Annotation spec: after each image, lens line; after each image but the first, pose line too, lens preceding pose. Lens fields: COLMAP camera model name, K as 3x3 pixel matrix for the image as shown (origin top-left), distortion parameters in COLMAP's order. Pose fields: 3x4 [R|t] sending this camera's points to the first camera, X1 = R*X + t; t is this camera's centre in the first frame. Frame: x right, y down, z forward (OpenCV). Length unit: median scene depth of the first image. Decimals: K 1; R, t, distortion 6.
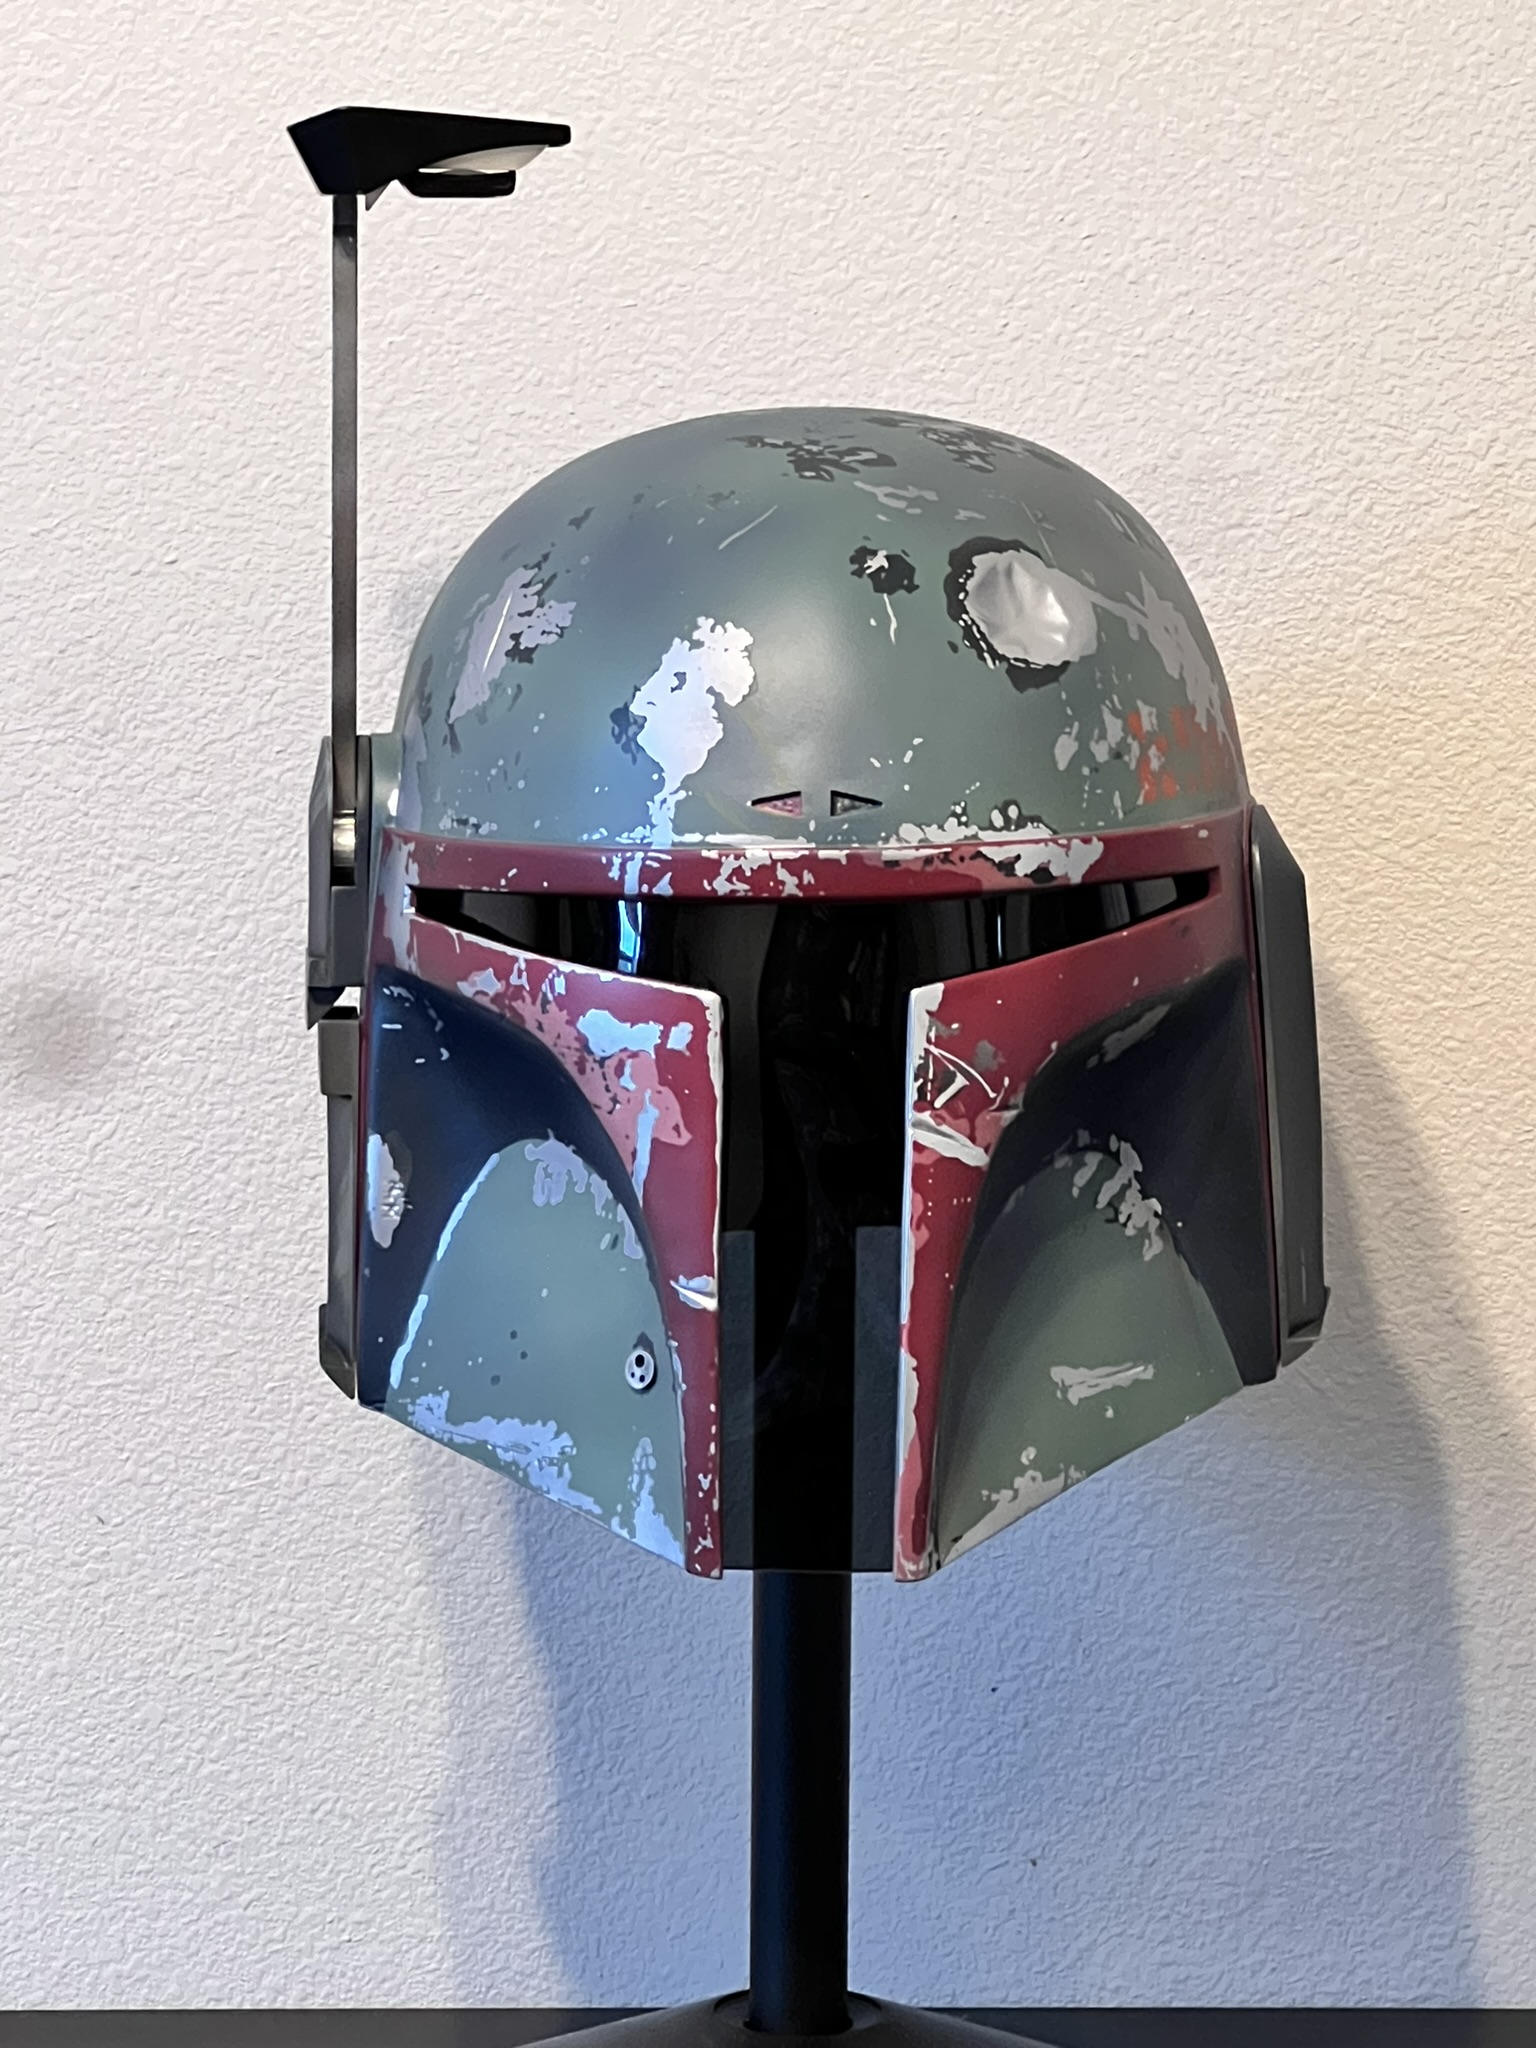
lens RADIAL K [[7052.9, 0, 770.6], [0, 7052.9, 1023.6], [0, 0, 1]] dist [-0.262825, 0.000000]
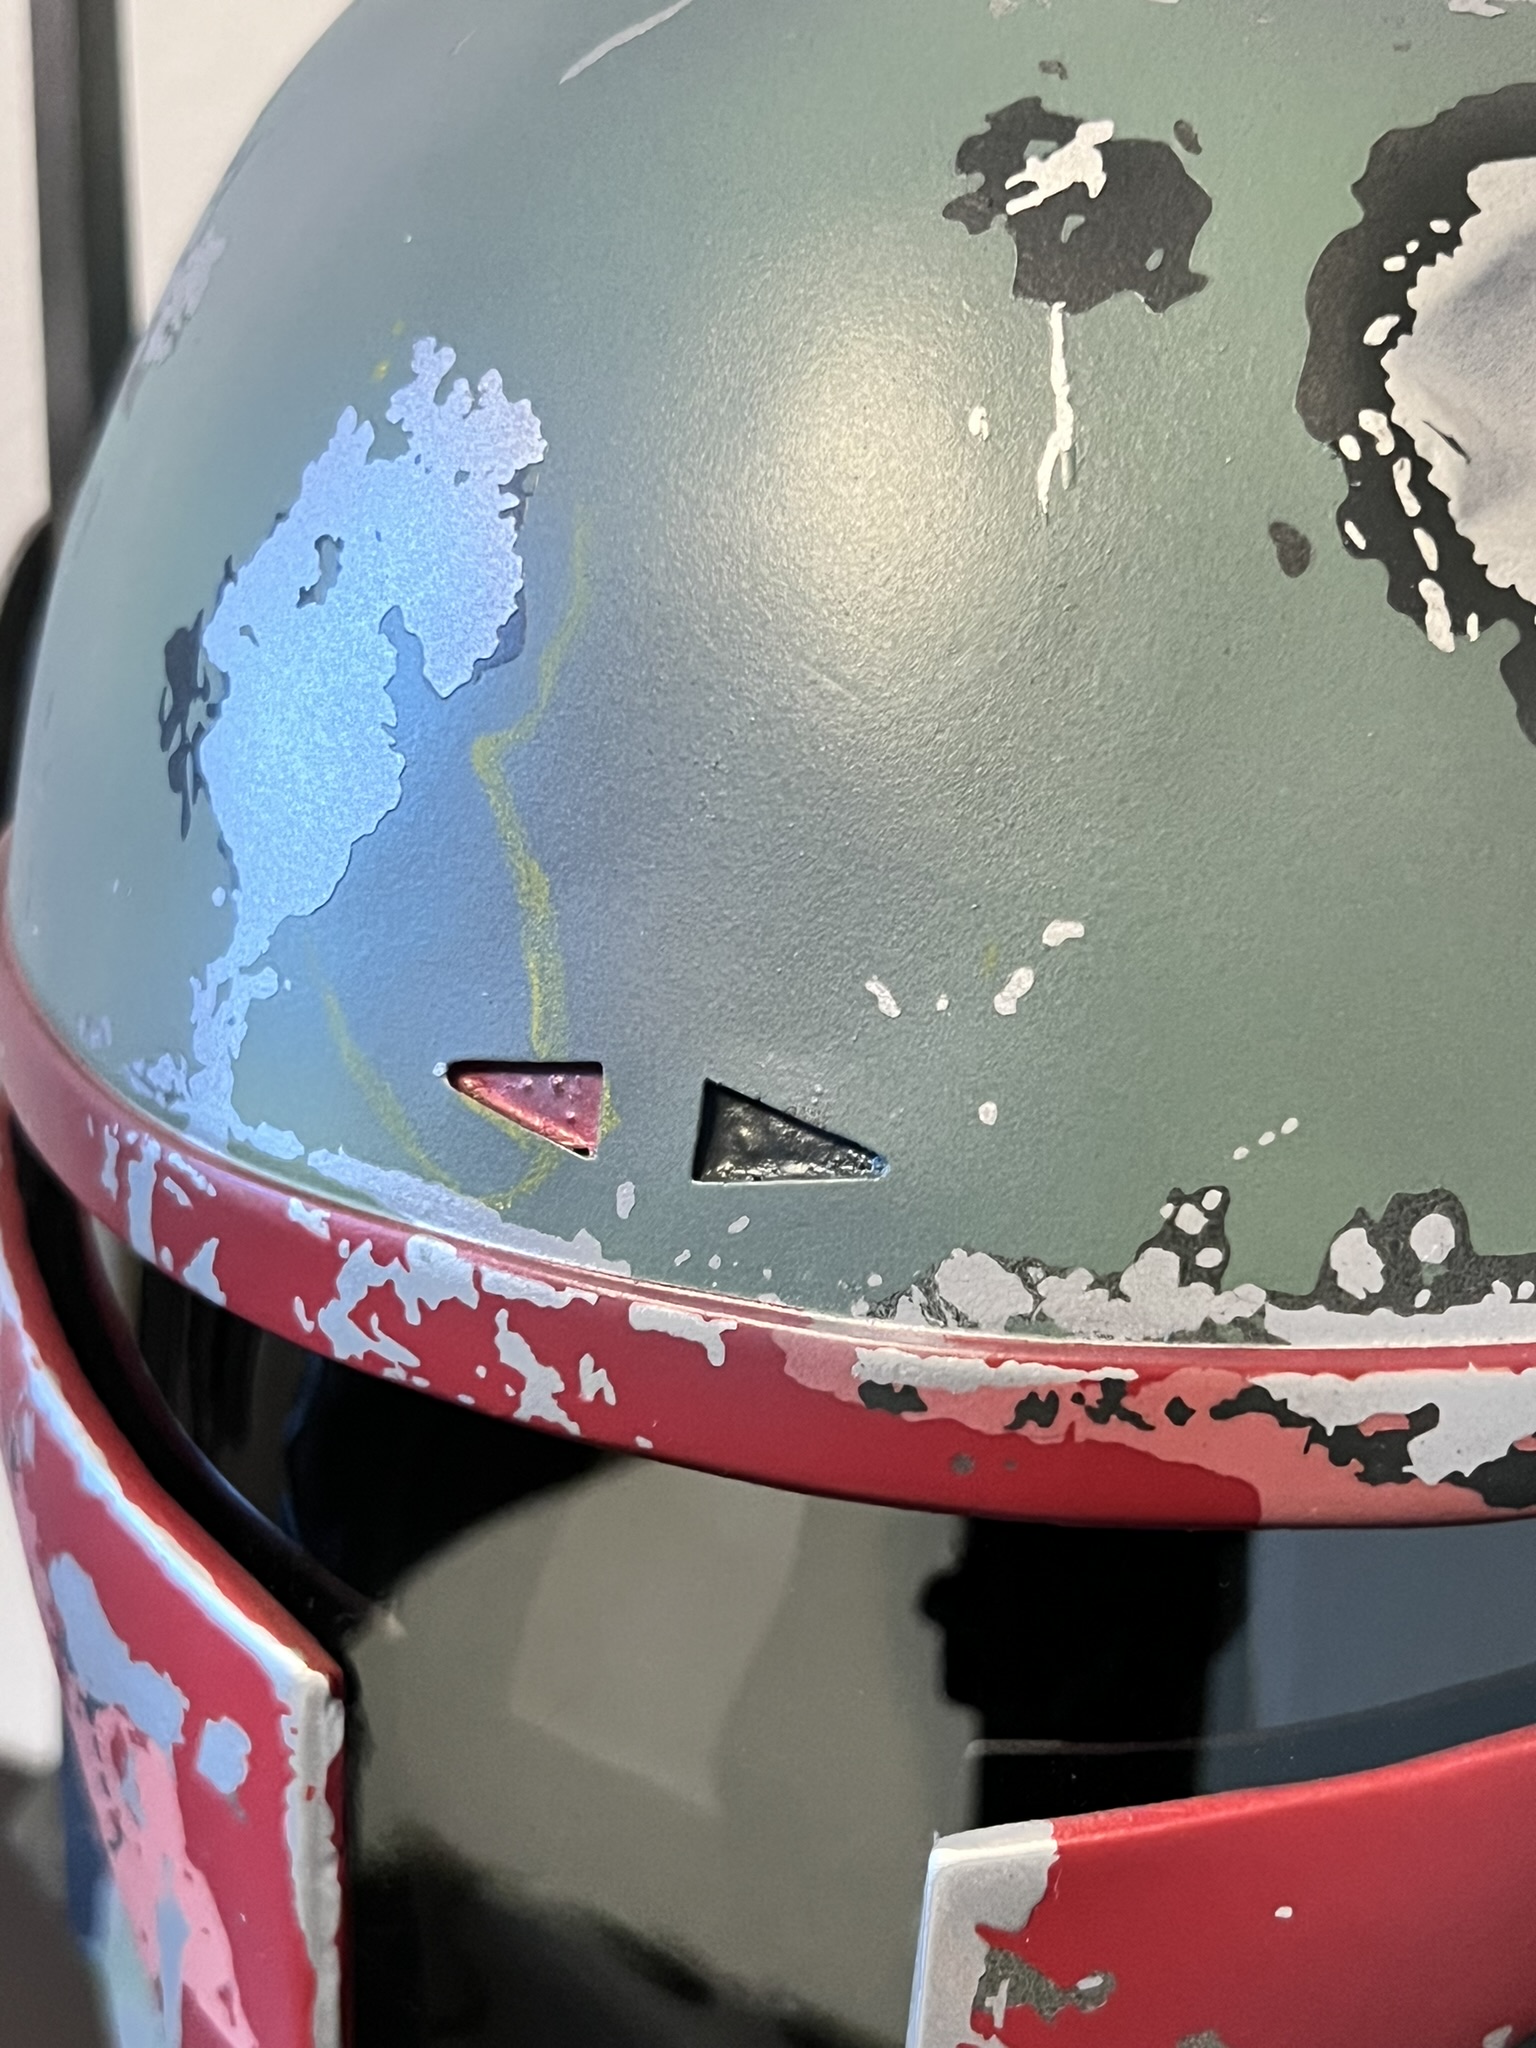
lens RADIAL K [[2904.8, 0, 778.1], [0, 2904.8, 1035.2], [0, 0, 1]] dist [0.073588, 0.000000]
pose [[0.916845, 0.167104, -0.362591, 0.049127], [-0.070734, 0.961814, 0.264406, -0.062443], [0.392928, -0.216772, 0.893654, 0.892313]]
